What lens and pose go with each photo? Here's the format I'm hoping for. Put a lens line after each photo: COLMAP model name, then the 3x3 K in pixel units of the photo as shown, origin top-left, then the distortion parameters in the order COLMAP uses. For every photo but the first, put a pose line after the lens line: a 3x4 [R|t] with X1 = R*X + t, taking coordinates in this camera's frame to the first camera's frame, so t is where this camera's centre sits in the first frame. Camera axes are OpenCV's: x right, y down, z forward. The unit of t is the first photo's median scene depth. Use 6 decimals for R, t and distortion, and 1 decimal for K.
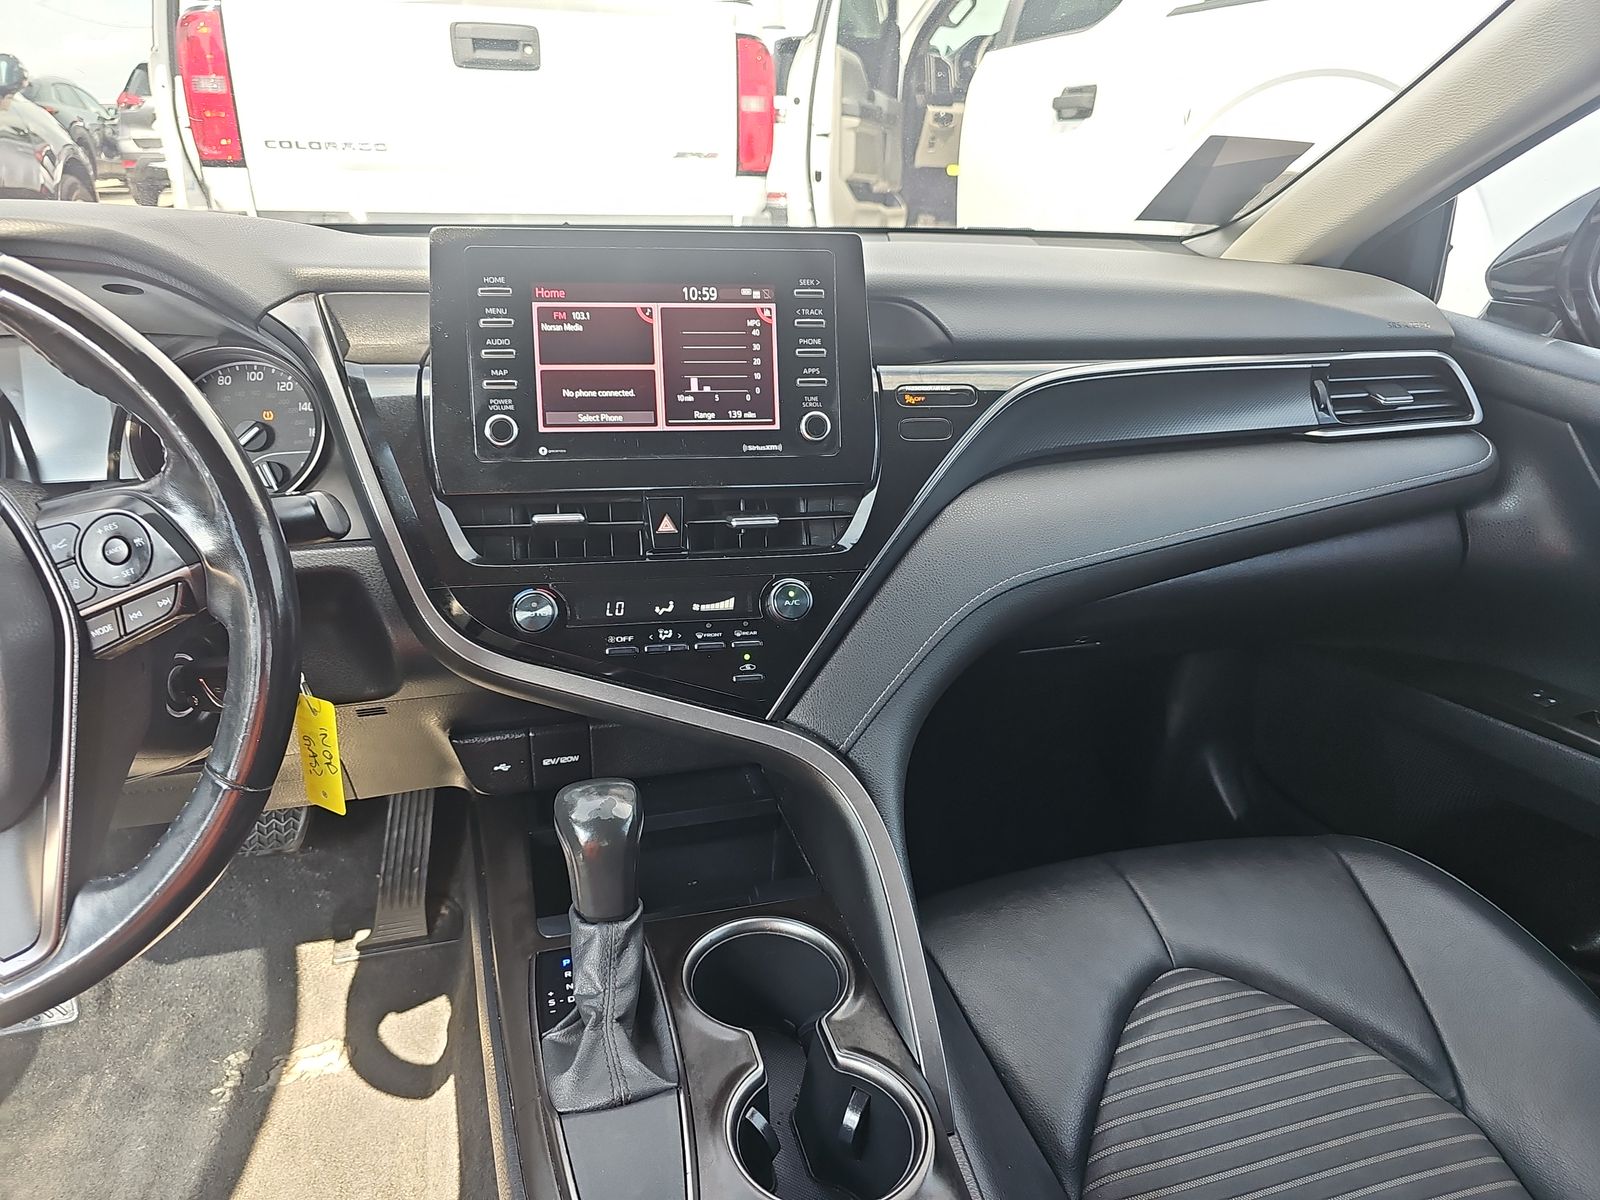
lens RADIAL K [[1052.9, 0, 811.5], [0, 1052.9, 608.6], [0, 0, 1]] dist [0.003906, -0.001311]
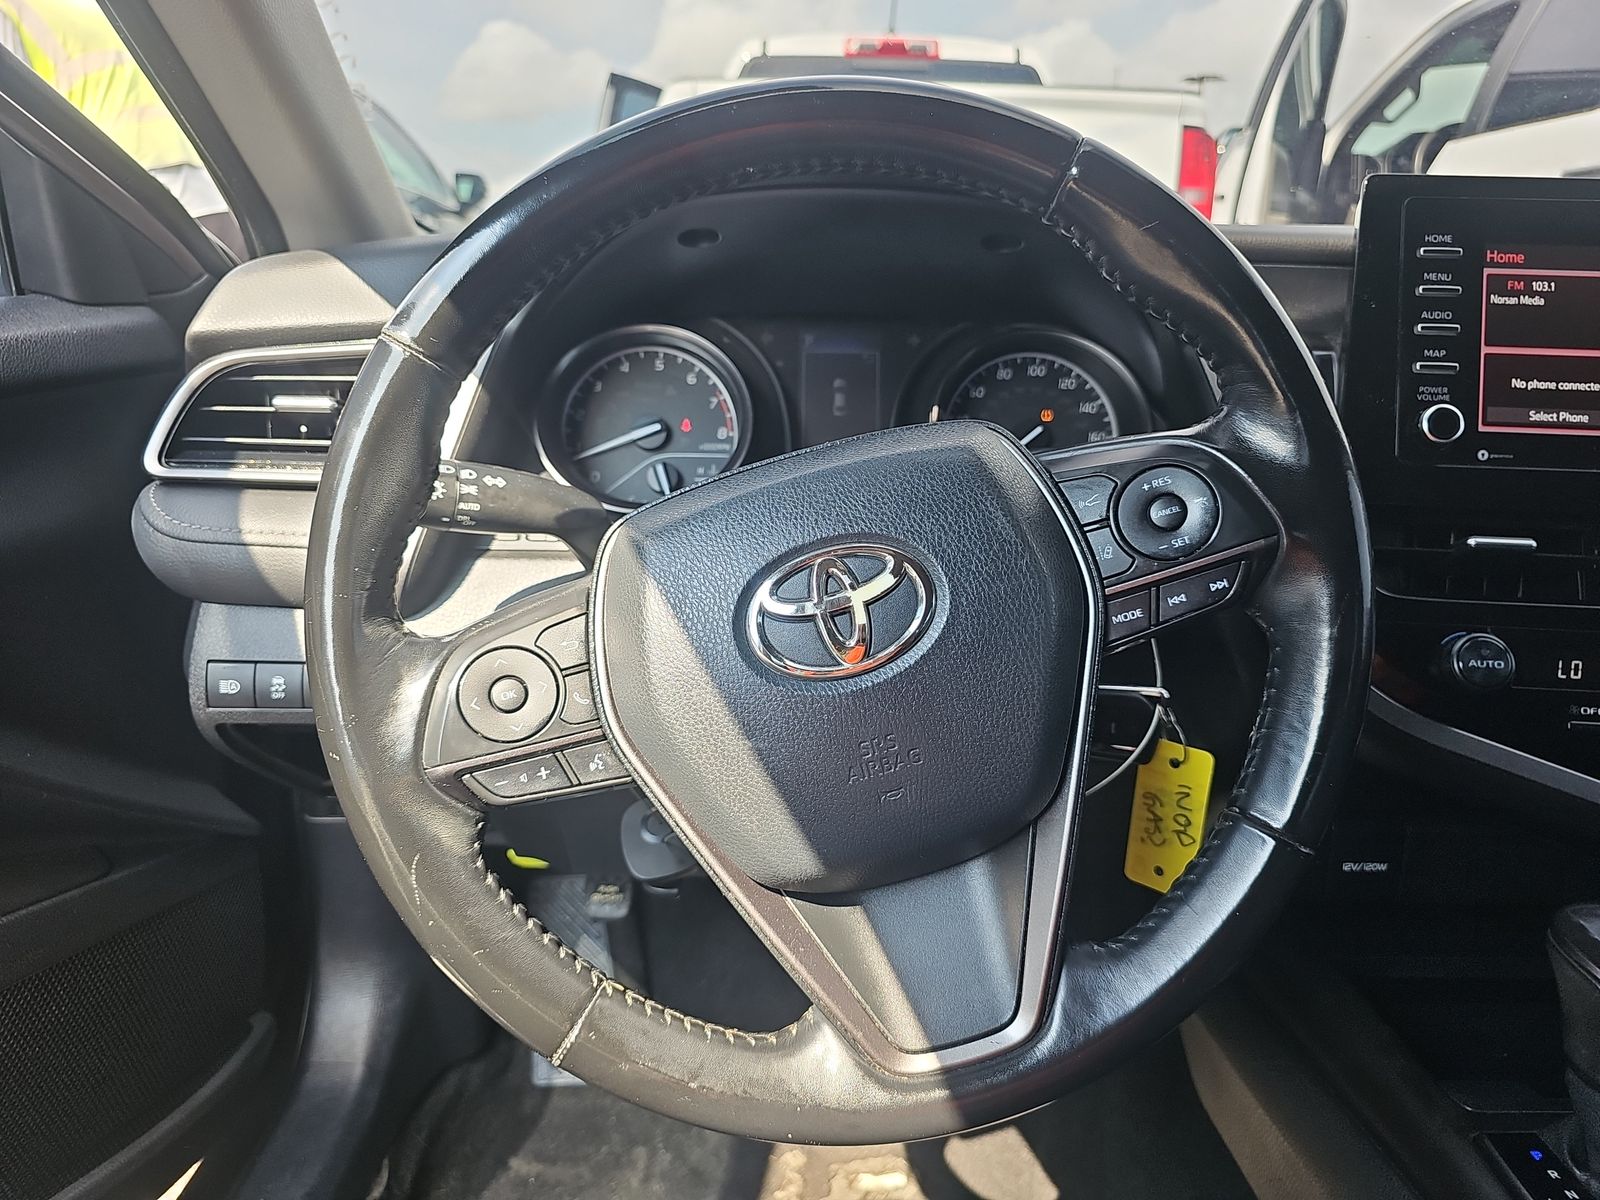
lens RADIAL K [[1042.4, 0, 800.0], [0, 1042.4, 600.0], [0, 0, 1]] dist [0.016974, -0.018357]
pose [[0.965528, 0.072832, -0.249902, -0.538121], [-0.101355, 0.989481, -0.103221, 0.083789], [0.239755, 0.124992, 0.962754, 0.161768]]
